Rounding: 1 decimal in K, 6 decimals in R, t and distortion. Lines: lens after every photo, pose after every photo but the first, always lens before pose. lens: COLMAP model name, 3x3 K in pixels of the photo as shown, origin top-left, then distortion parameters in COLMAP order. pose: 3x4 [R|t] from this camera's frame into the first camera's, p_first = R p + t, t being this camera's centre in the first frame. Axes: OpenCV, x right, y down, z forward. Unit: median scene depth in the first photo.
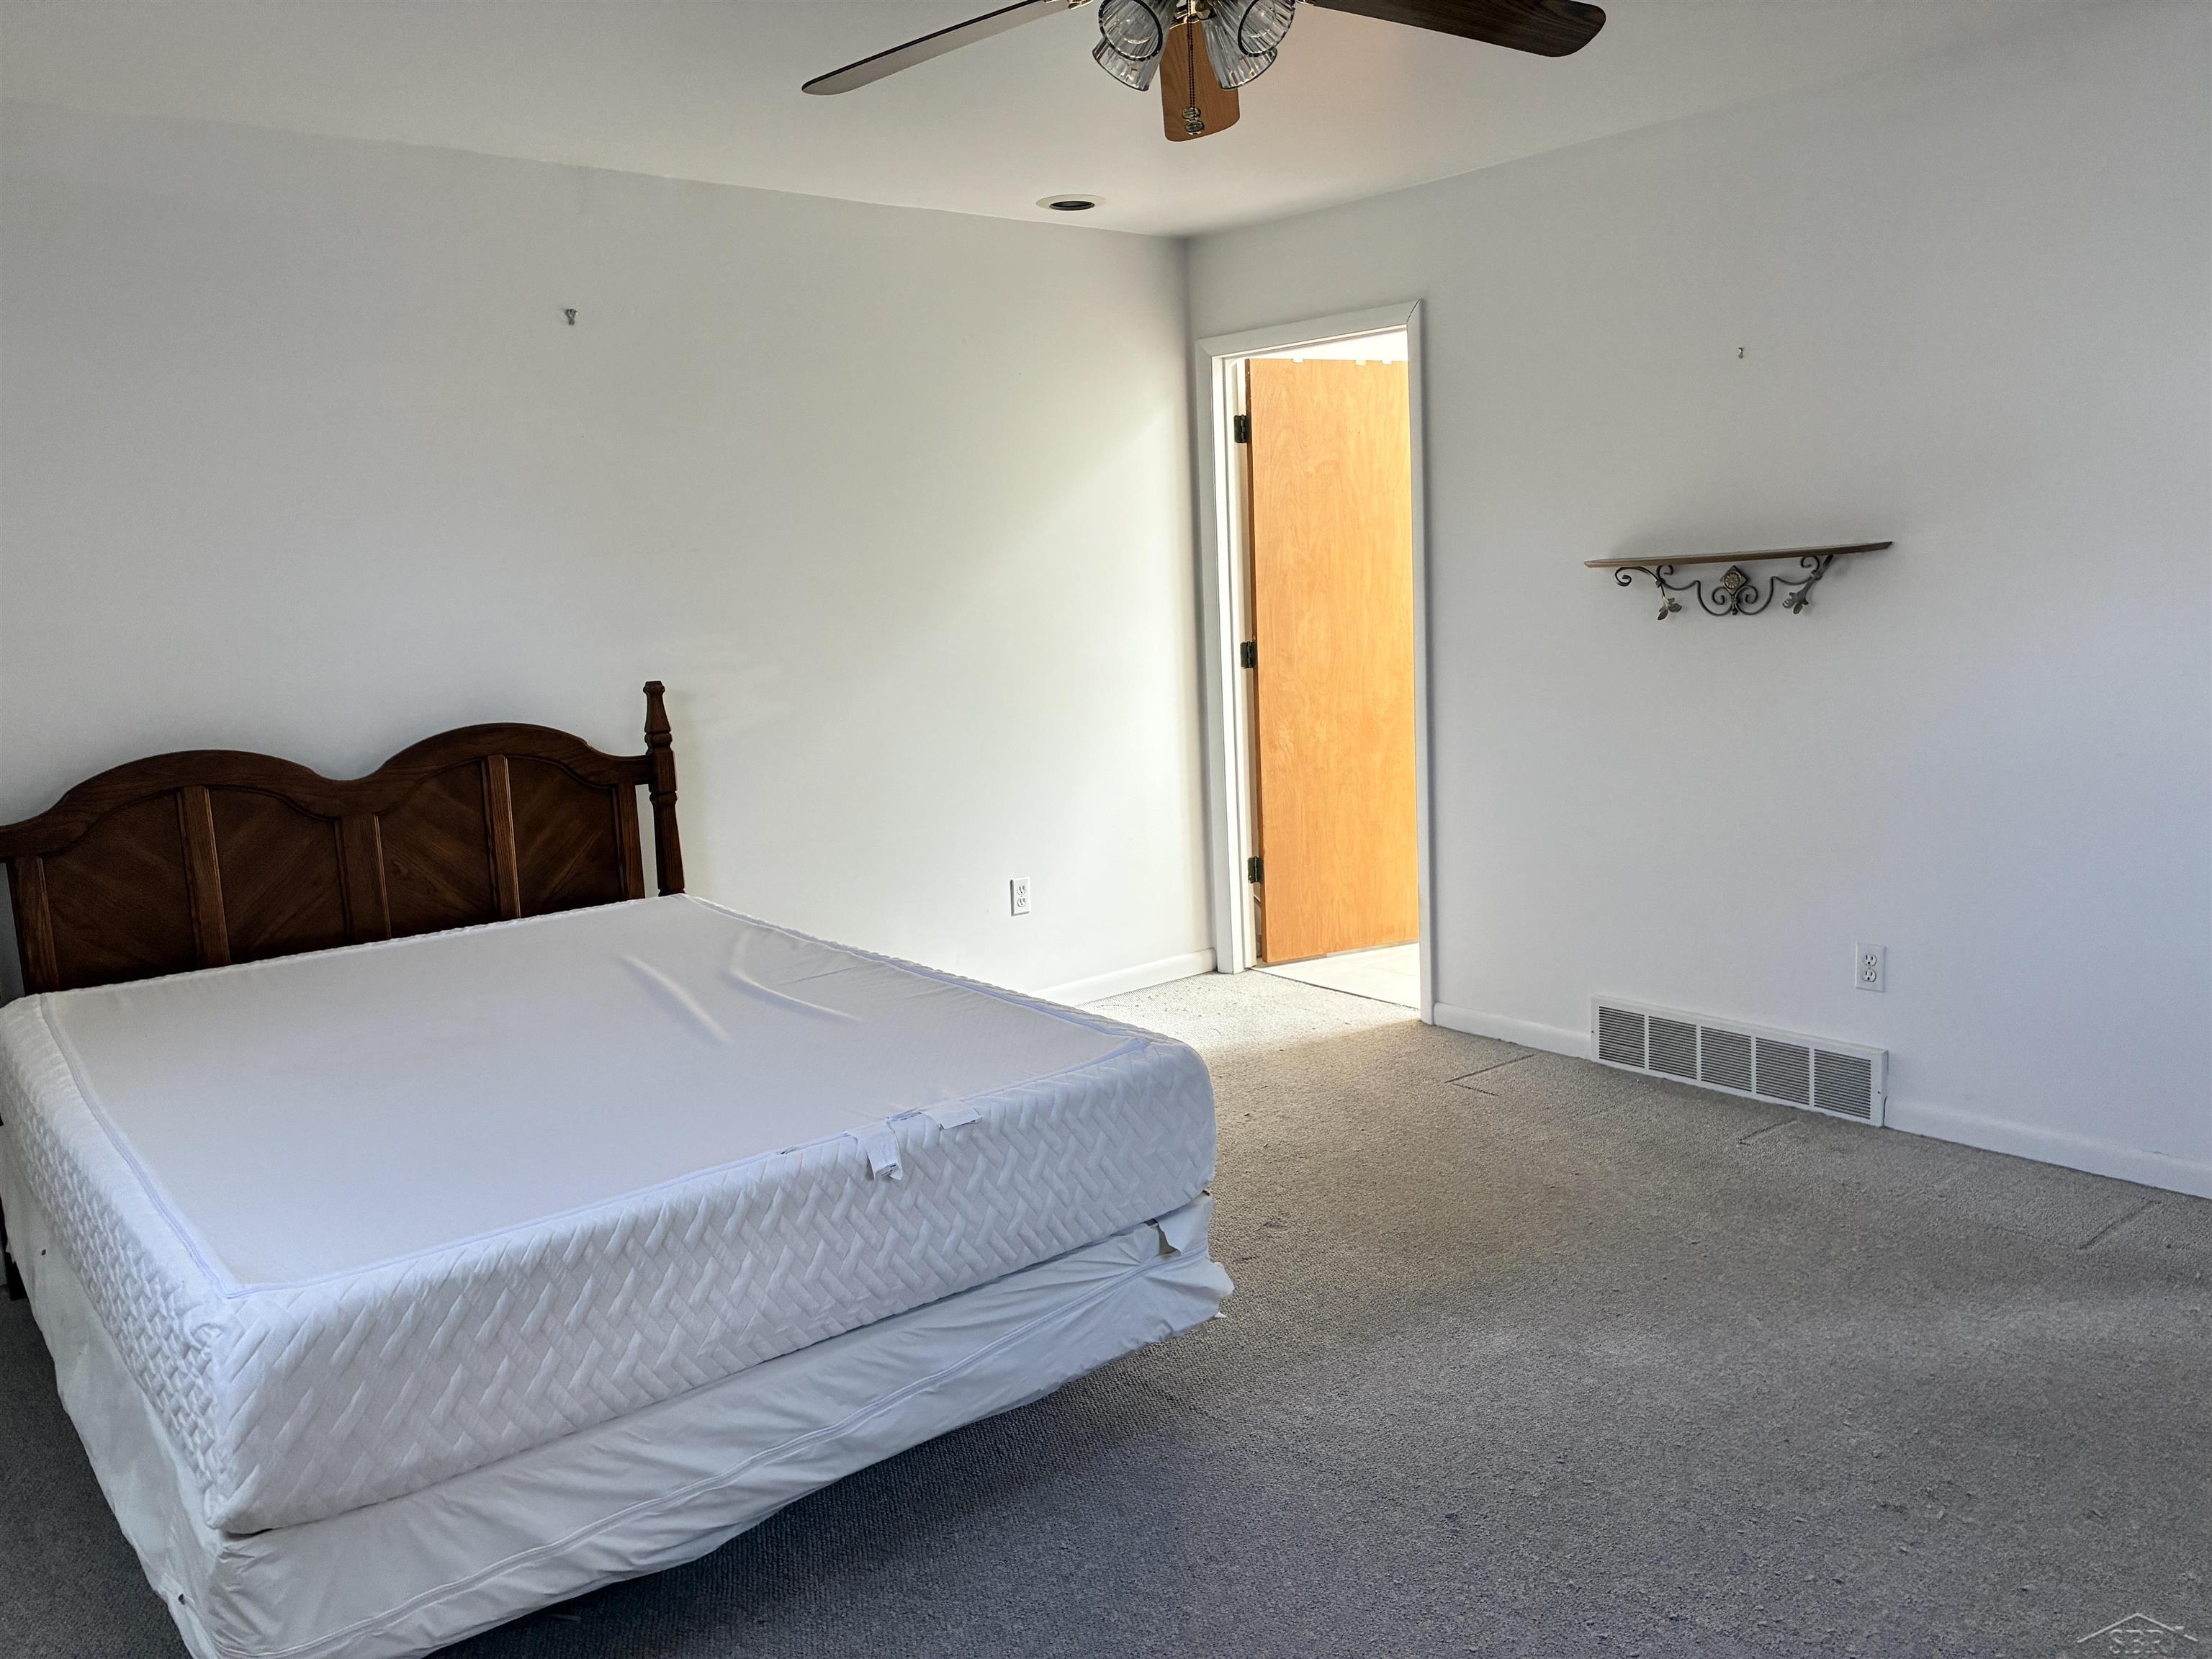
lens RADIAL K [[1679.0, 0, 1103.5], [0, 1679.0, 821.4], [0, 0, 1]] dist [0.051483, -0.067037]
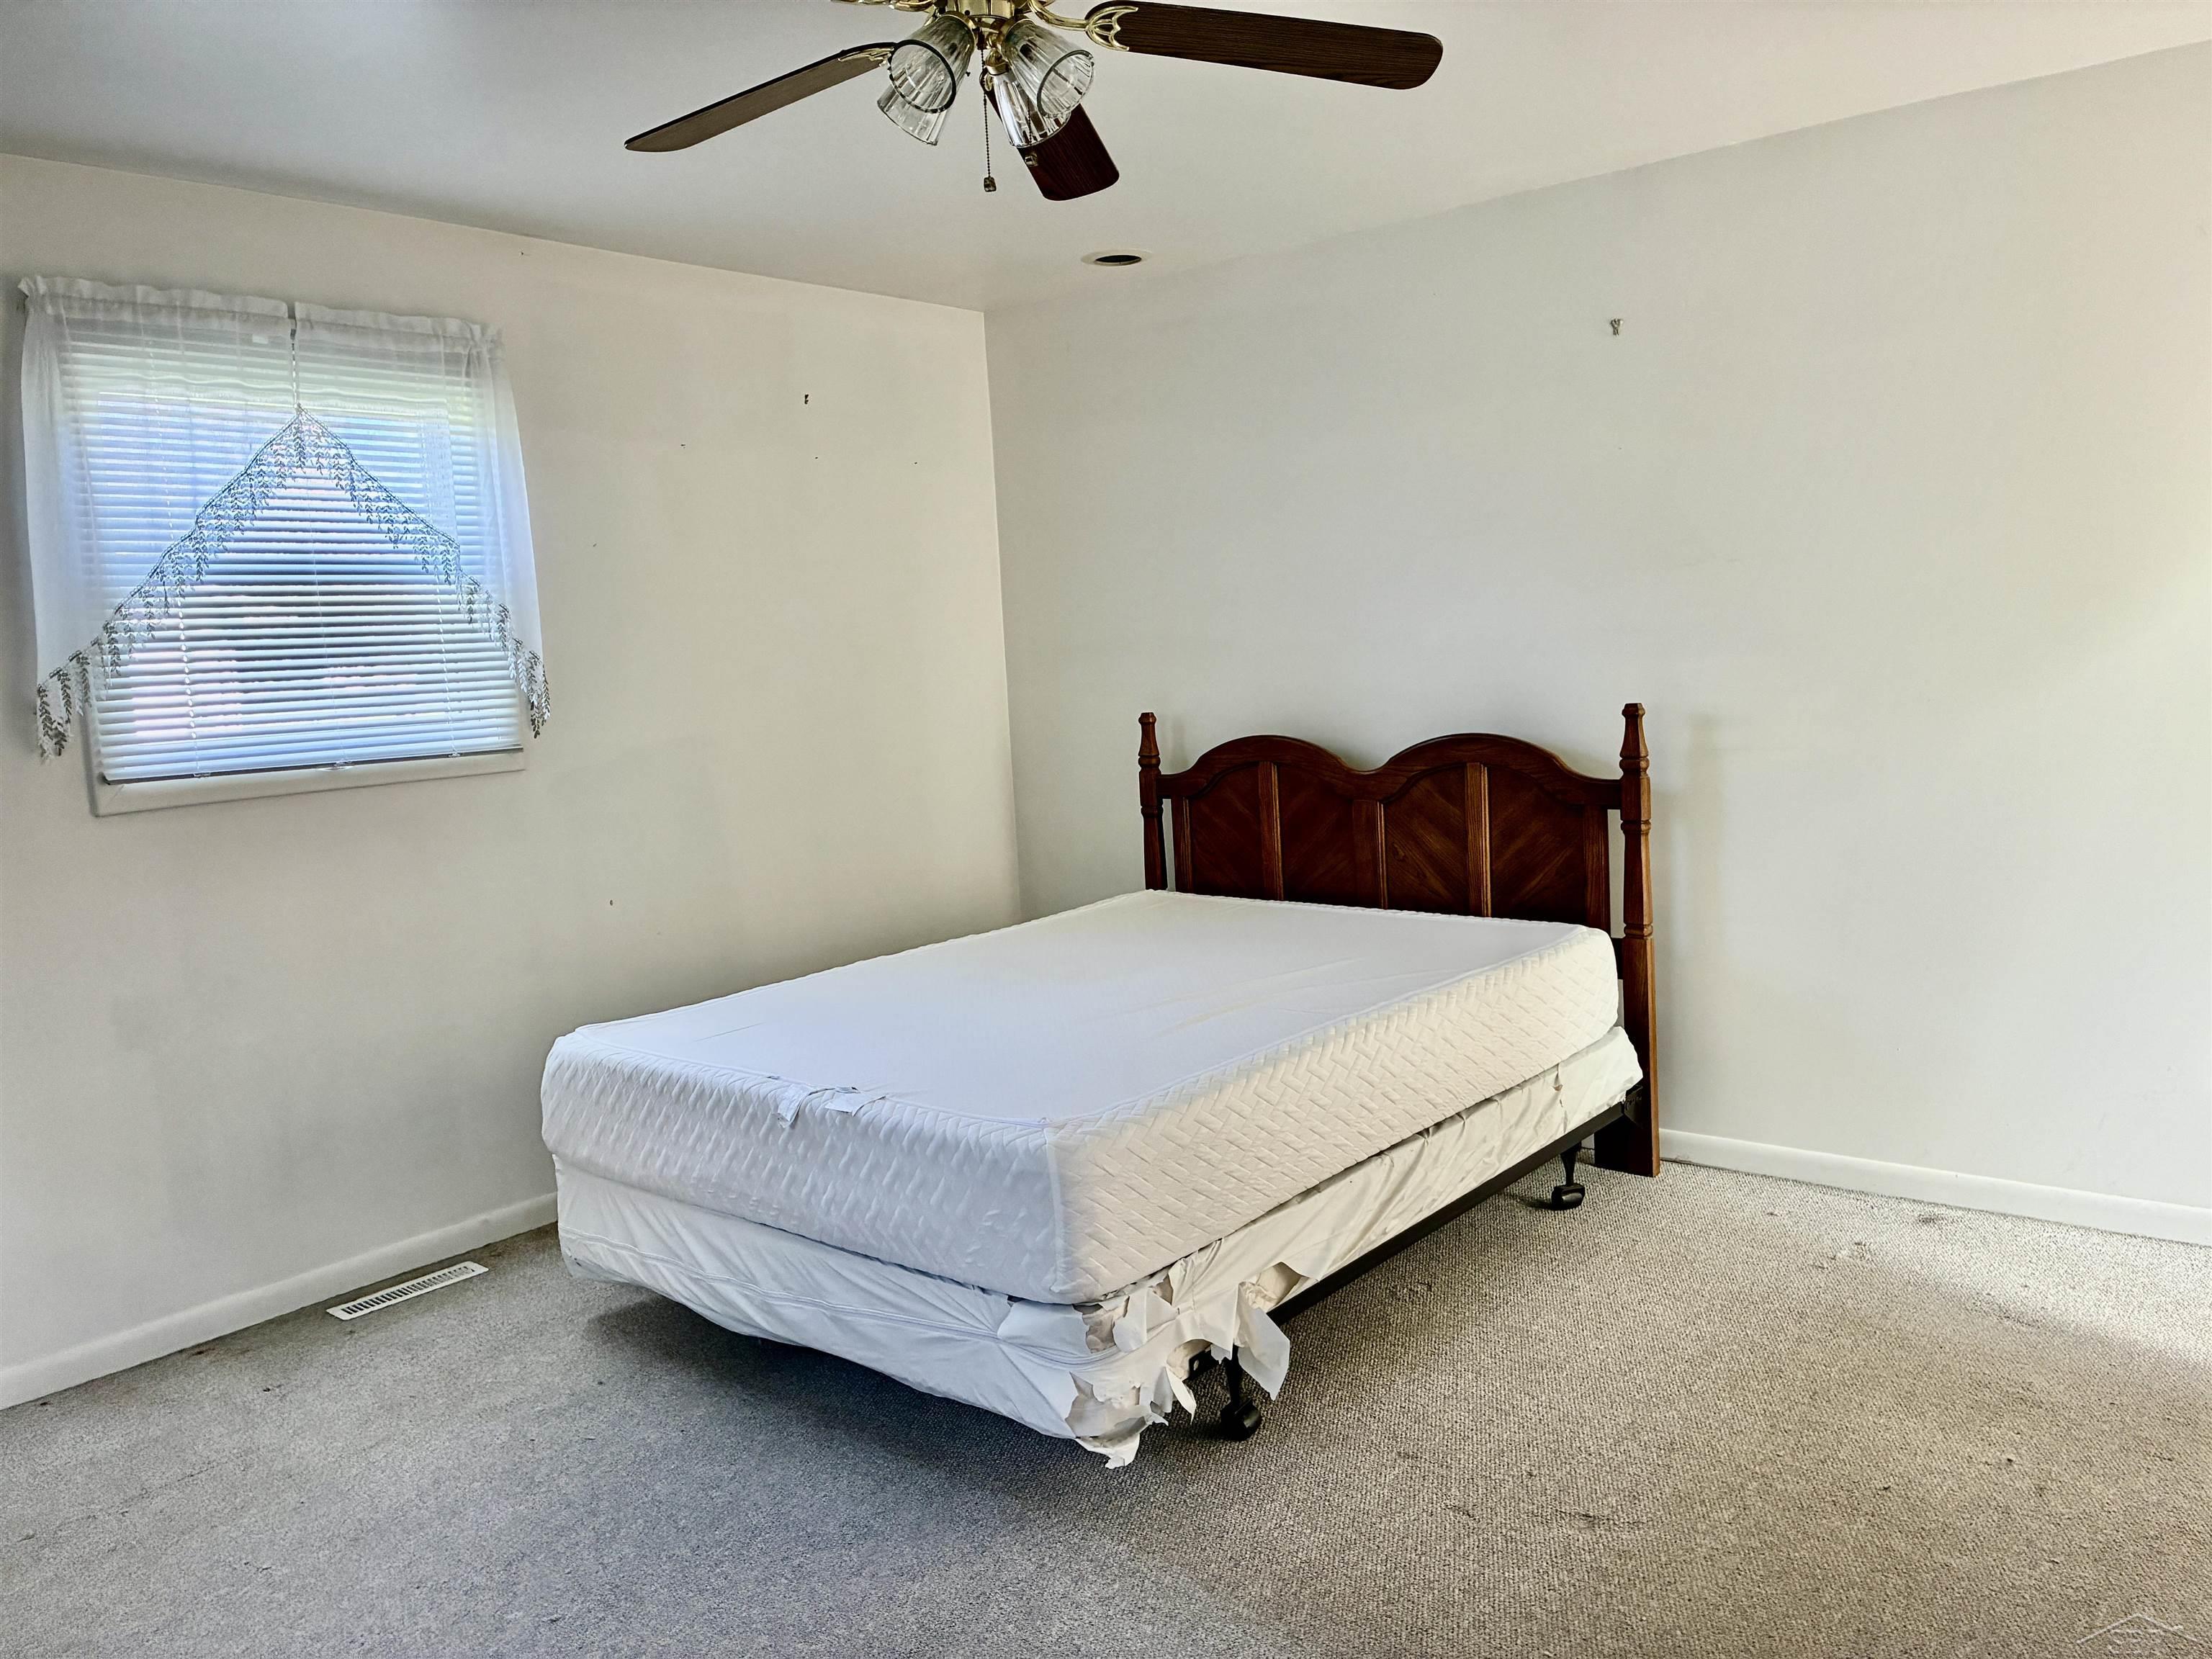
lens RADIAL K [[1679.0, 0, 1120.5], [0, 1679.0, 836.9], [0, 0, 1]] dist [0.051483, -0.067037]
pose [[0.188906, 0.151847, -0.970184, 0.825241], [-0.101685, 0.985686, 0.134474, -0.145949], [0.976716, 0.073250, 0.201643, 0.721536]]
